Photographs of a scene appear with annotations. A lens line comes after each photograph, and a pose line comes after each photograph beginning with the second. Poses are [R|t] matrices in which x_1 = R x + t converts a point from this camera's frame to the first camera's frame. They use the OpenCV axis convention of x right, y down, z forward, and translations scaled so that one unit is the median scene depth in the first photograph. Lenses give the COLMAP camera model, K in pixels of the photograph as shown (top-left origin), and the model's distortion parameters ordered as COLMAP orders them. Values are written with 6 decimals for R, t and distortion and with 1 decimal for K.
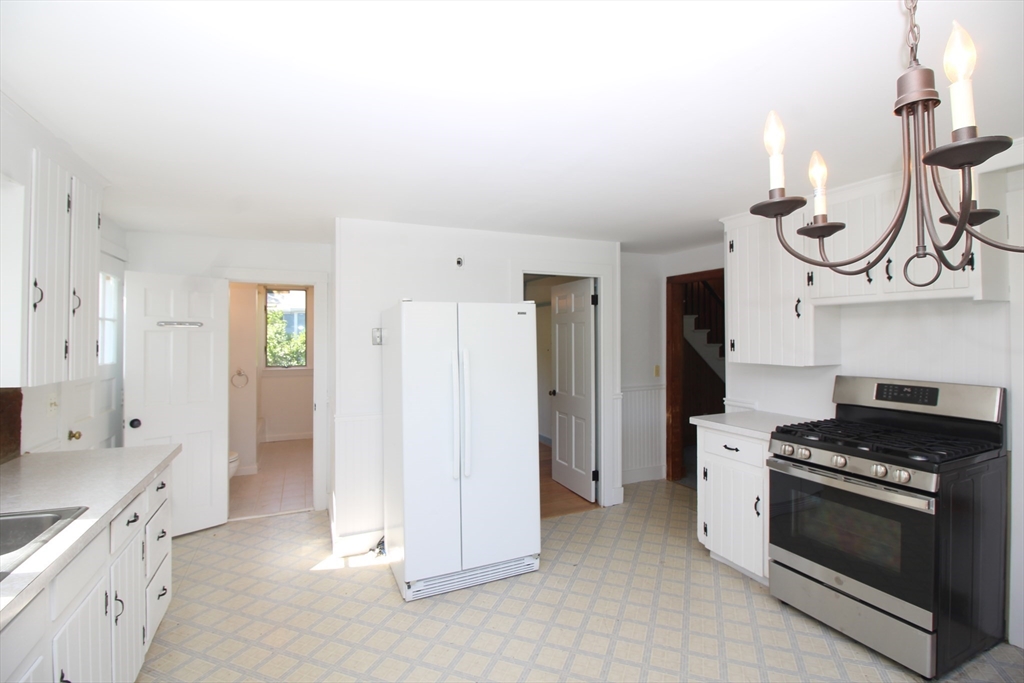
lens RADIAL K [[476.6, 0, 511.8], [0, 476.6, 336.5], [0, 0, 1]] dist [-0.004944, -0.010095]
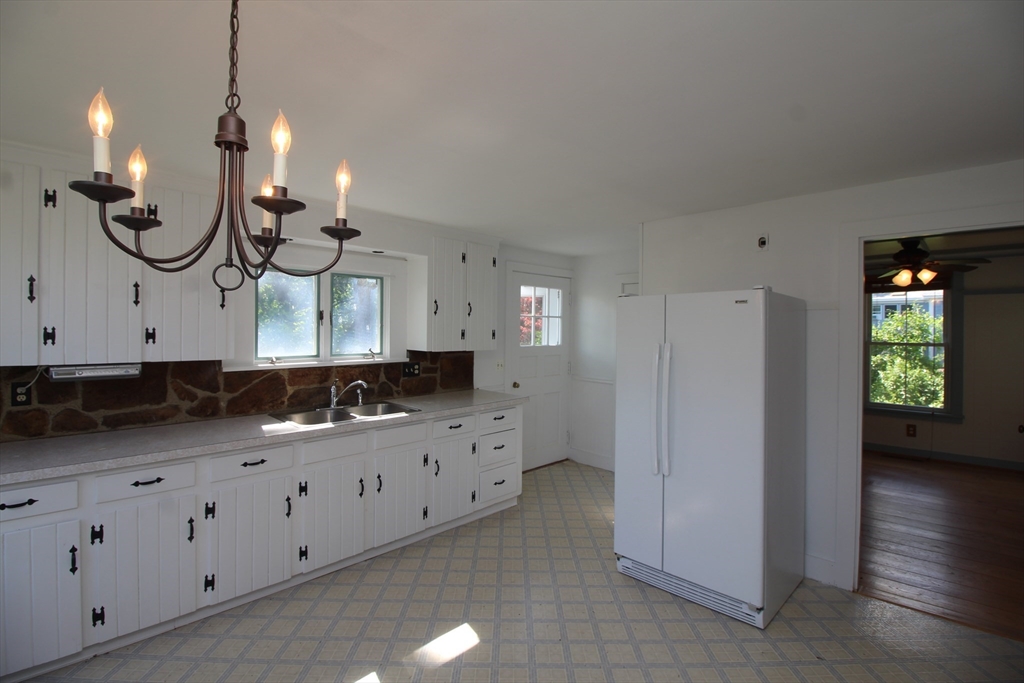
lens RADIAL K [[476.6, 0, 511.7], [0, 476.6, 328.5], [0, 0, 1]] dist [-0.004944, -0.010095]
pose [[0.351305, 0.006061, -0.936242, 0.721896], [-0.006742, 0.999969, 0.003944, -0.003902], [0.936237, 0.004926, 0.351335, 0.387303]]
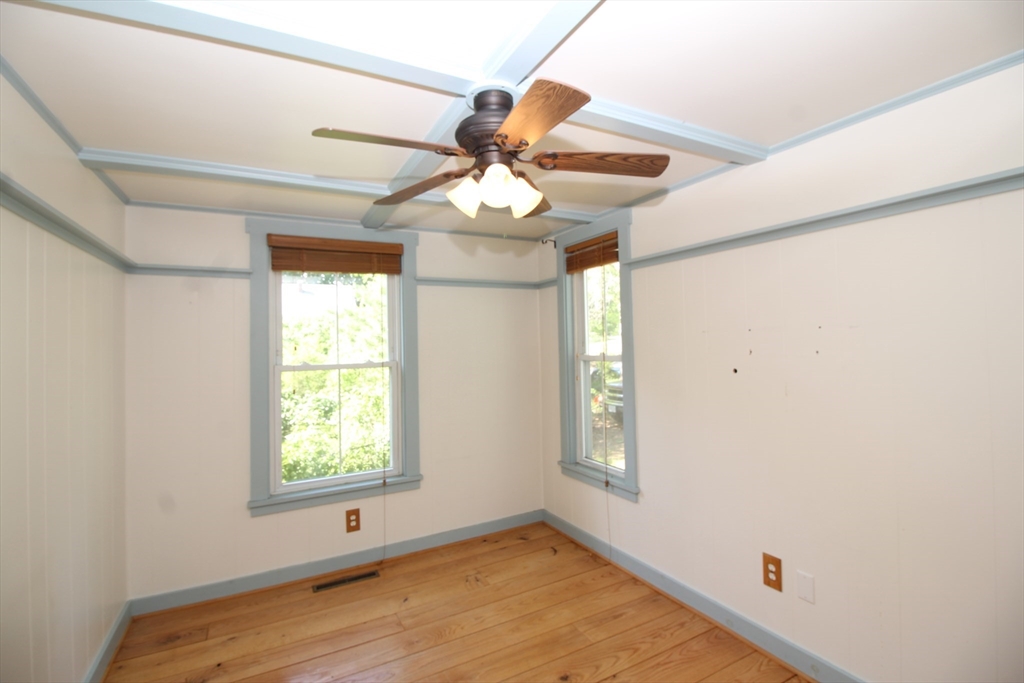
lens RADIAL K [[476.6, 0, 516.5], [0, 476.6, 338.9], [0, 0, 1]] dist [-0.004944, -0.010095]
pose [[0.997948, -0.023454, 0.059585, -0.293951], [0.023964, 0.999682, -0.007862, 0.013403], [-0.059381, 0.009274, 0.998192, 1.607969]]
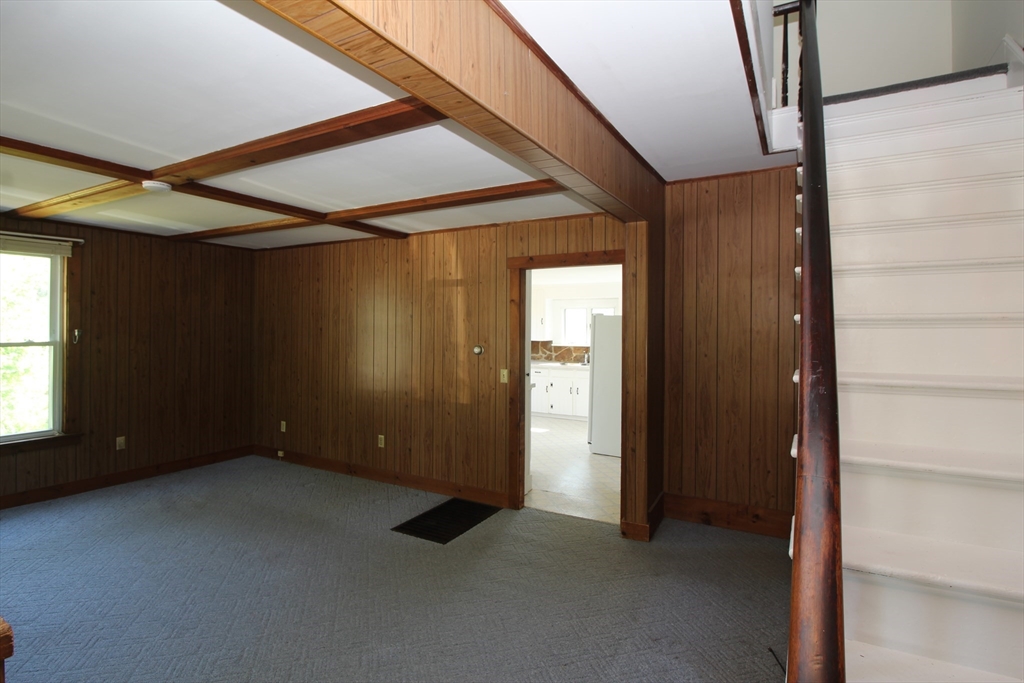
lens RADIAL K [[509.9, 0, 513.9], [0, 509.9, 334.2], [0, 0, 1]] dist [-0.017790, -0.000282]
pose [[-0.816063, 0.004890, -0.577943, 1.677656], [-0.002404, 0.999927, 0.011855, -0.013703], [0.577958, 0.011063, -0.815991, 2.814311]]
